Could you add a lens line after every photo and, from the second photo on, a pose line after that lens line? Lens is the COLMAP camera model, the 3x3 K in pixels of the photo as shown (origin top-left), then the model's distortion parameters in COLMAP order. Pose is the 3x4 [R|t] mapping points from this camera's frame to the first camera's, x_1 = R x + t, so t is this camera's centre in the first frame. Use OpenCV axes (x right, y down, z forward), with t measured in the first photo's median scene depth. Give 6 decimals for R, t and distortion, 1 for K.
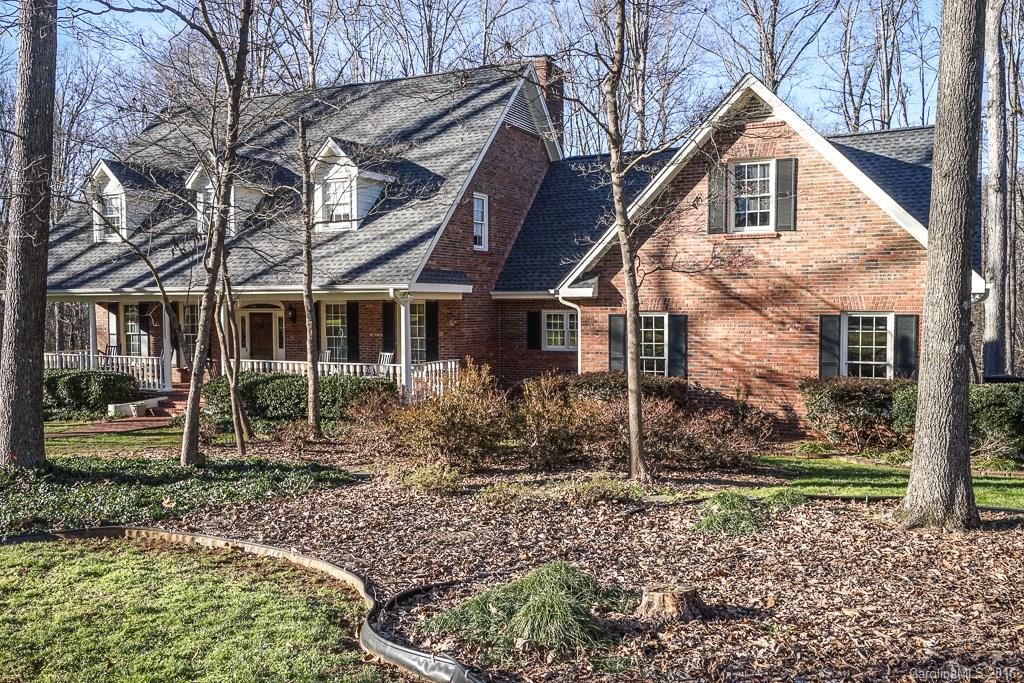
lens RADIAL K [[963.3, 0, 512.1], [0, 963.3, 340.4], [0, 0, 1]] dist [0.006712, 0.000000]
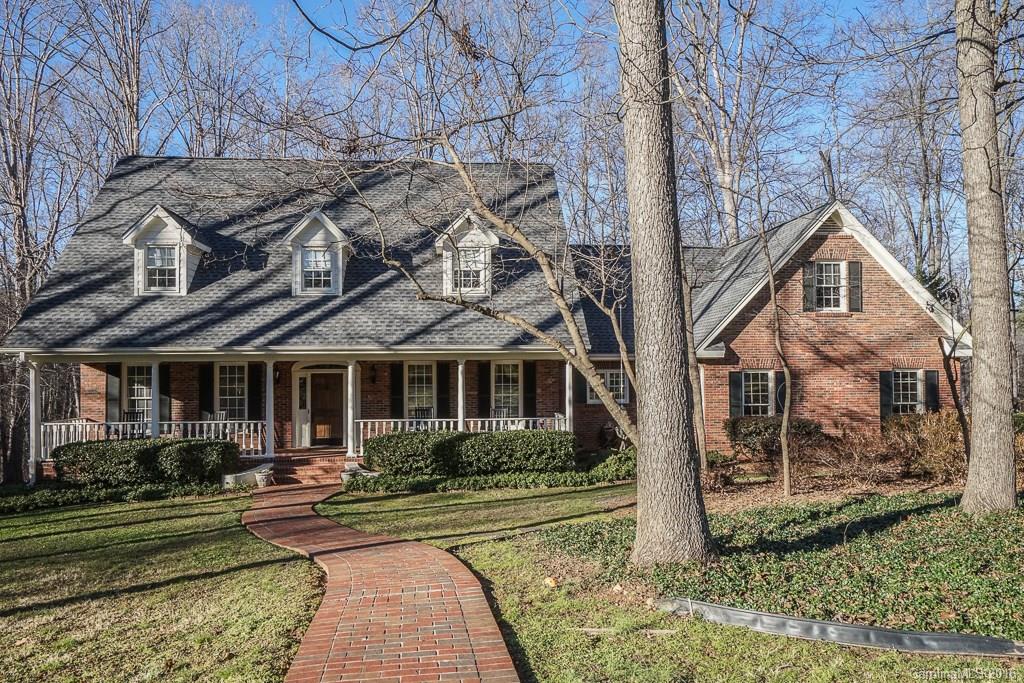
lens RADIAL K [[754.1, 0, 512.1], [0, 754.1, 343.4], [0, 0, 1]] dist [-0.009805, 0.000136]
pose [[0.849188, 0.014755, 0.527885, -0.602410], [0.021836, 0.997774, -0.063014, -0.006815], [-0.527640, 0.065037, 0.846975, 0.272848]]
